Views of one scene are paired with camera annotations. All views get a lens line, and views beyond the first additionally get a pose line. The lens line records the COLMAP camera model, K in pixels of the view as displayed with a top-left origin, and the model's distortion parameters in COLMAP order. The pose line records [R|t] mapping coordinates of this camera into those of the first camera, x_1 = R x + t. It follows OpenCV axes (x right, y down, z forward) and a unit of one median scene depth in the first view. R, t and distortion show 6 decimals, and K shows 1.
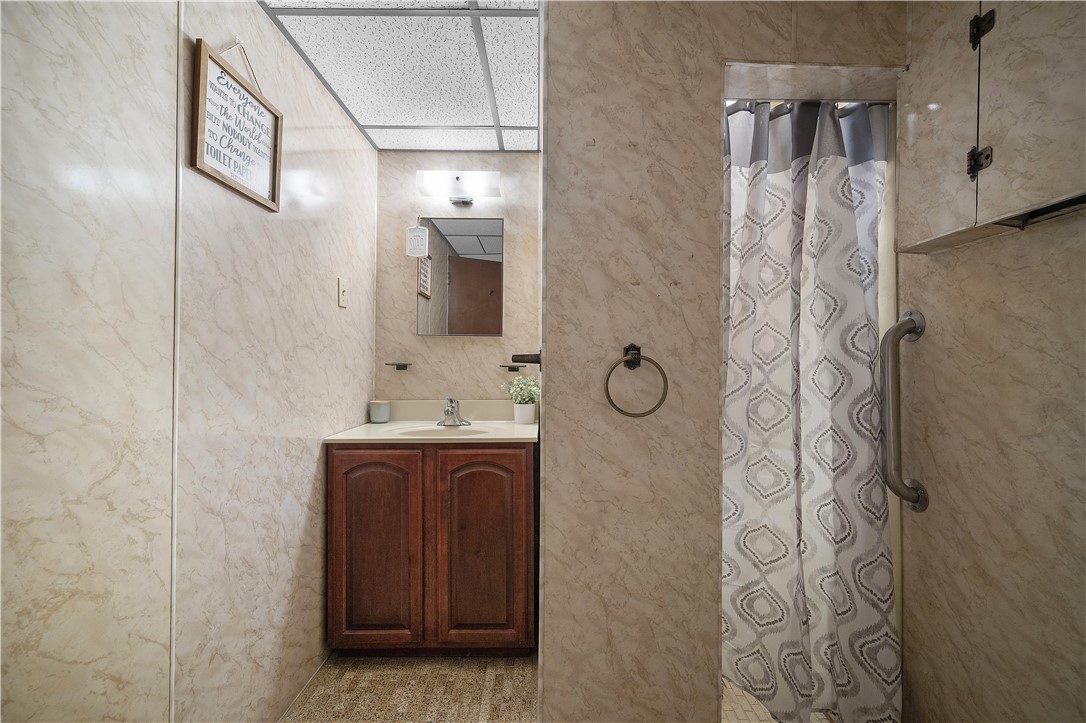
lens RADIAL K [[426.6, 0, 541.6], [0, 426.6, 360.6], [0, 0, 1]] dist [0.000666, -0.000018]
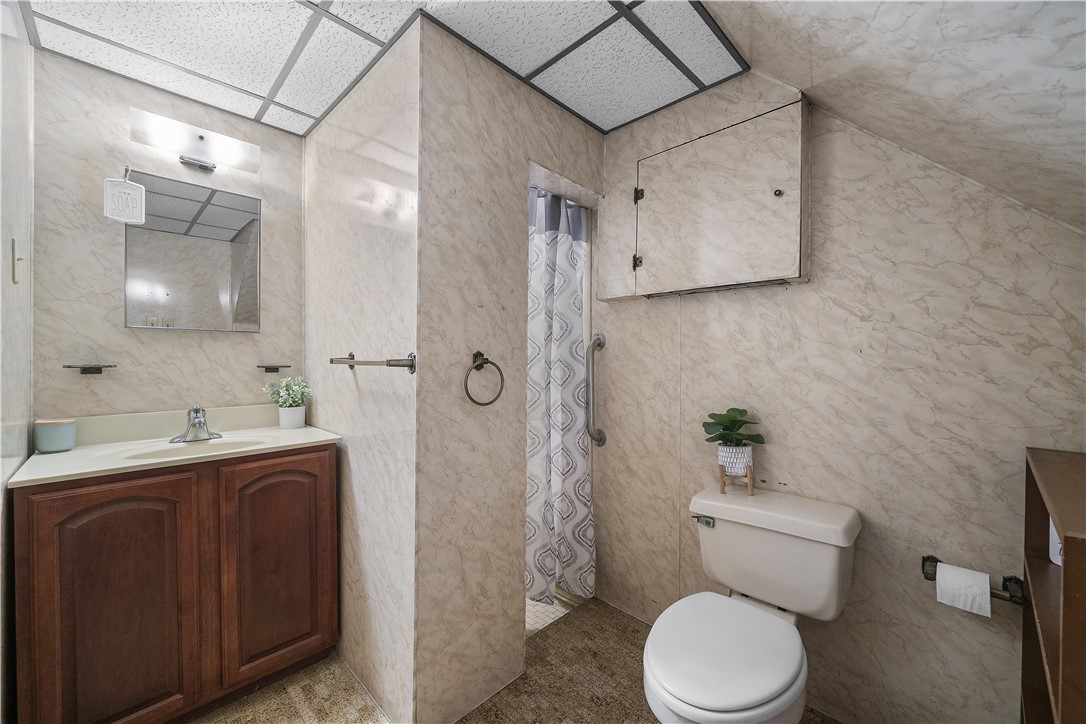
lens RADIAL K [[426.6, 0, 546.4], [0, 426.6, 361.9], [0, 0, 1]] dist [0.000666, -0.000018]
pose [[0.703901, -0.008373, 0.710249, -0.529375], [-0.005722, 0.999831, 0.017458, -0.027636], [-0.710275, -0.016352, 0.703734, -0.082560]]
